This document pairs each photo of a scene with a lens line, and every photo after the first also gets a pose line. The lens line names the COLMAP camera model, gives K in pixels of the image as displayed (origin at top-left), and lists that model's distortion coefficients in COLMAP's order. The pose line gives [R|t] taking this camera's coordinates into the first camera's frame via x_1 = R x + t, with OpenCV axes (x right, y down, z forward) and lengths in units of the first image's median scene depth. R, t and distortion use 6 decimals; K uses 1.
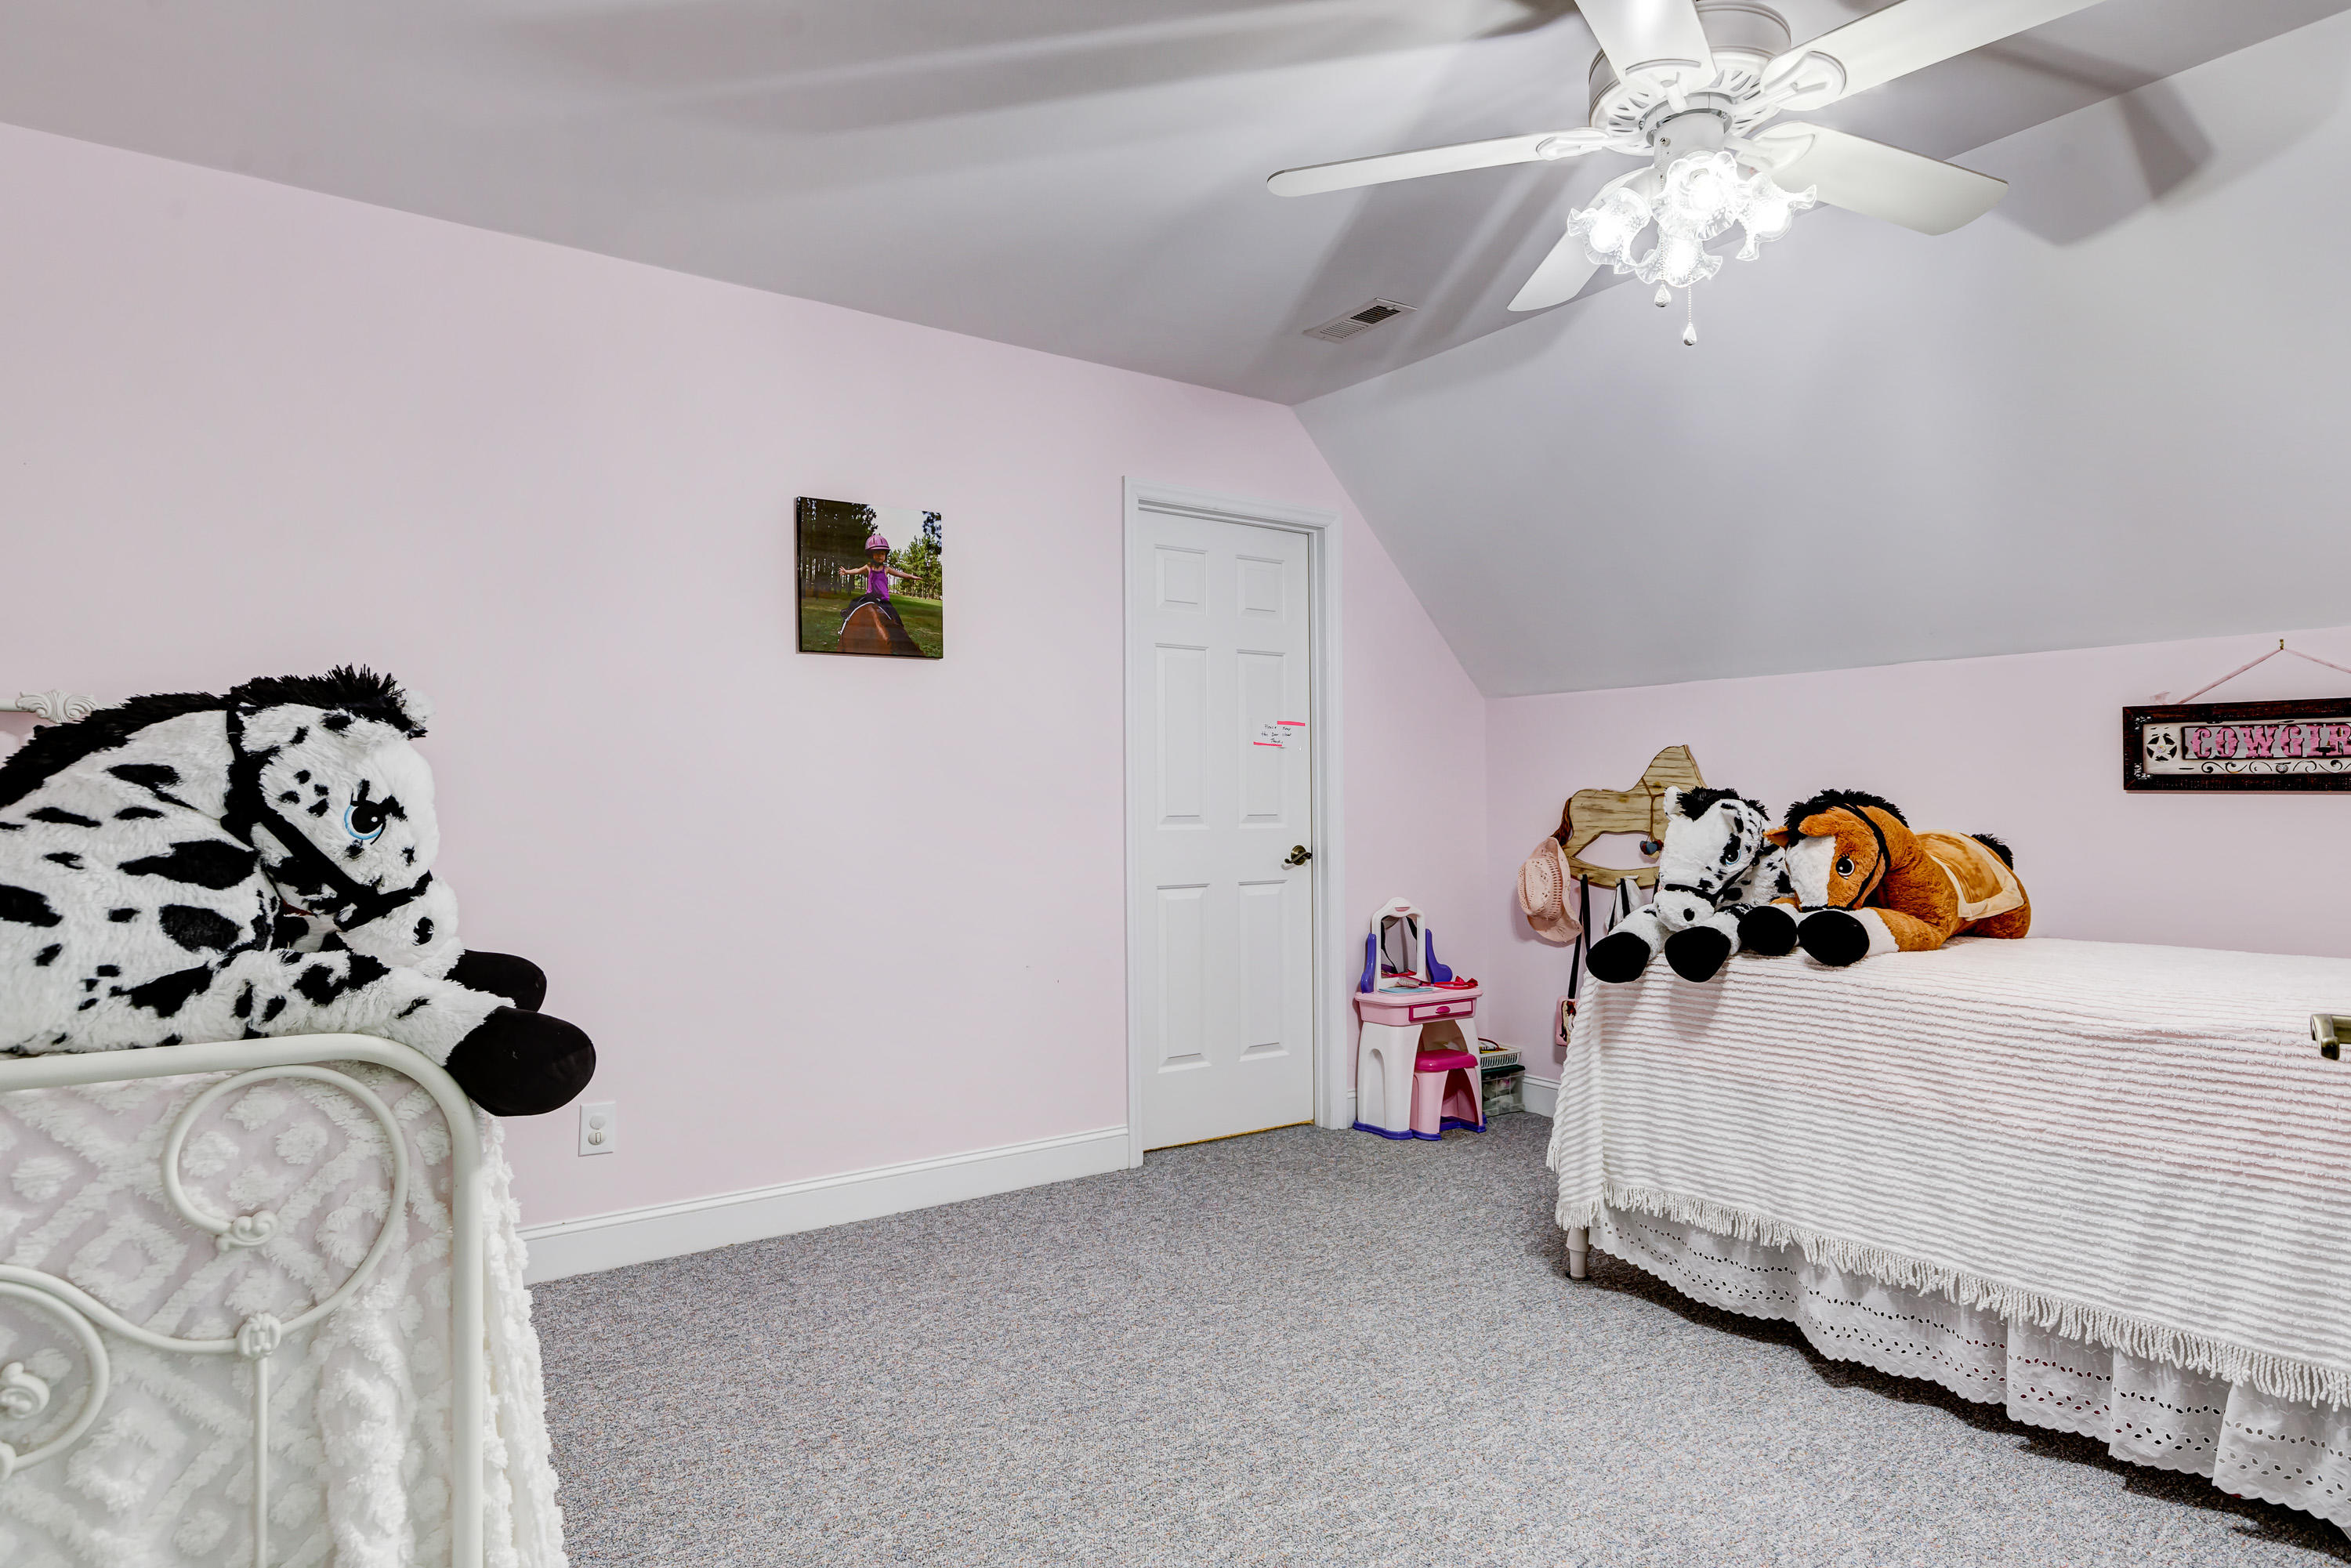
lens RADIAL K [[1321.4, 0, 1181.0], [0, 1321.4, 788.7], [0, 0, 1]] dist [0.015367, 0.000122]
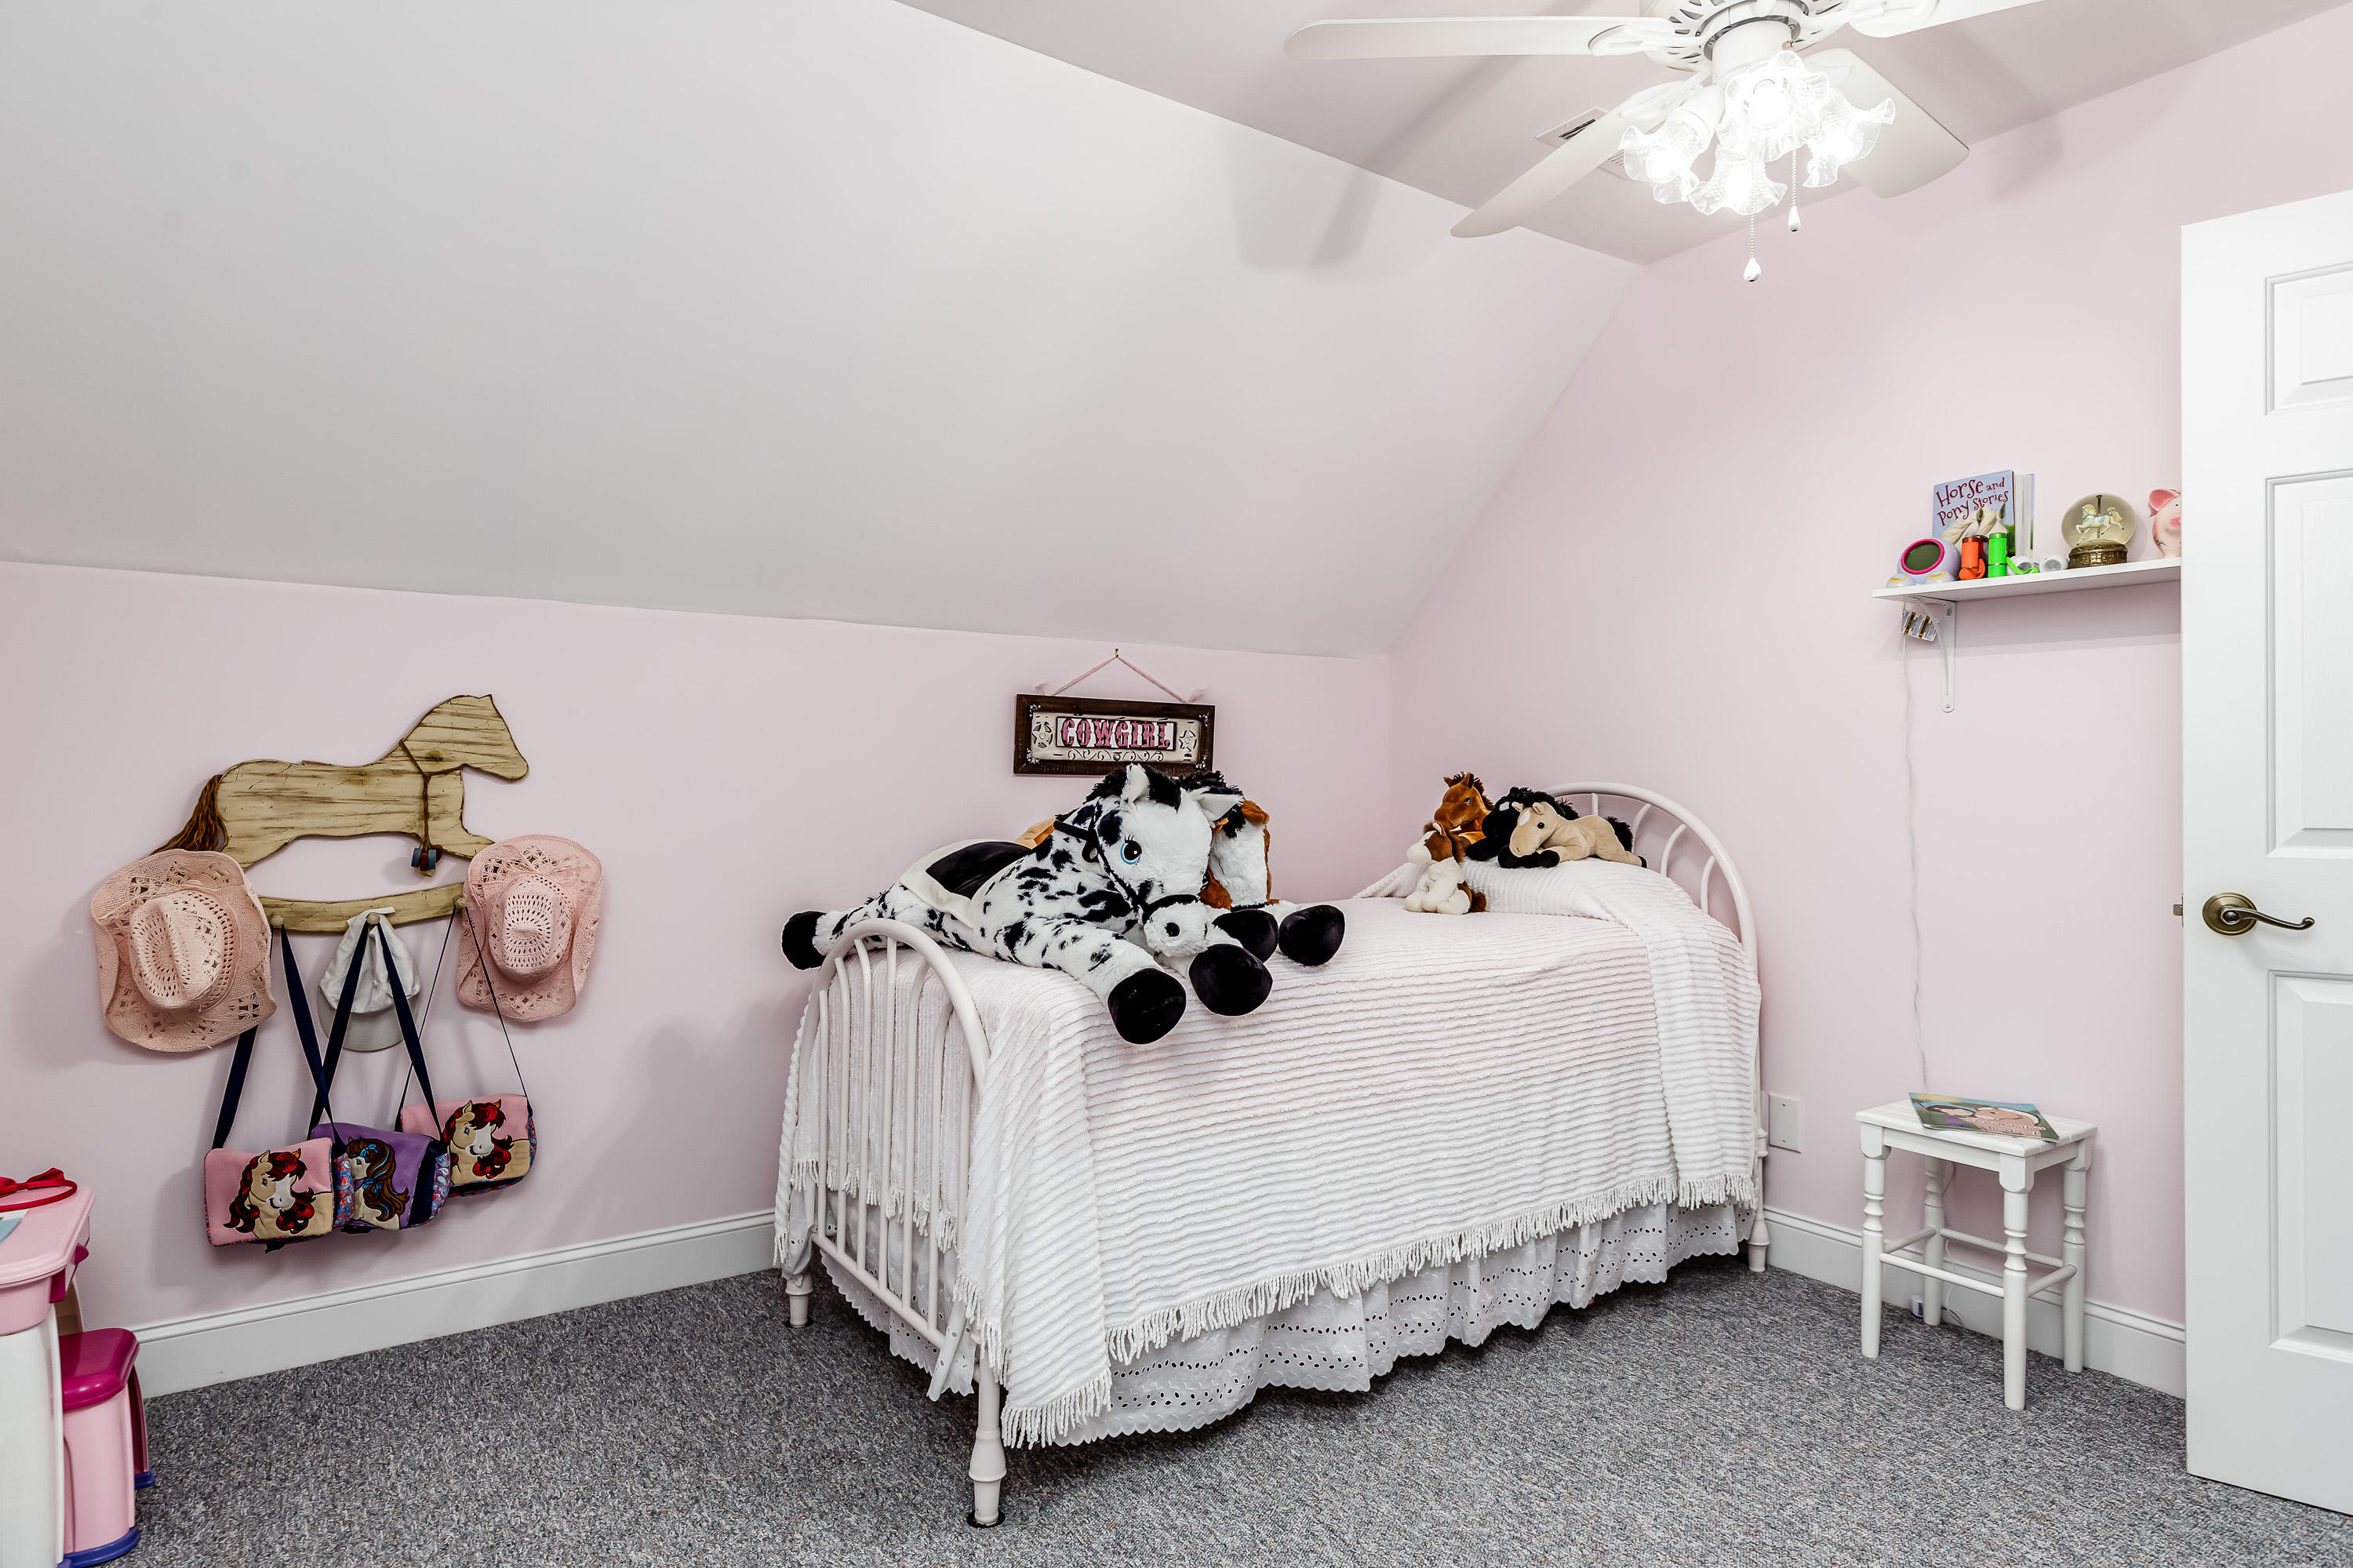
lens RADIAL K [[1322.6, 0, 1186.5], [0, 1322.6, 783.2], [0, 0, 1]] dist [0.015367, 0.000122]
pose [[0.007682, -0.000214, 0.999970, -0.339310], [-0.013318, 0.999911, 0.000317, 0.006669], [-0.999882, -0.013320, 0.007678, 0.874403]]
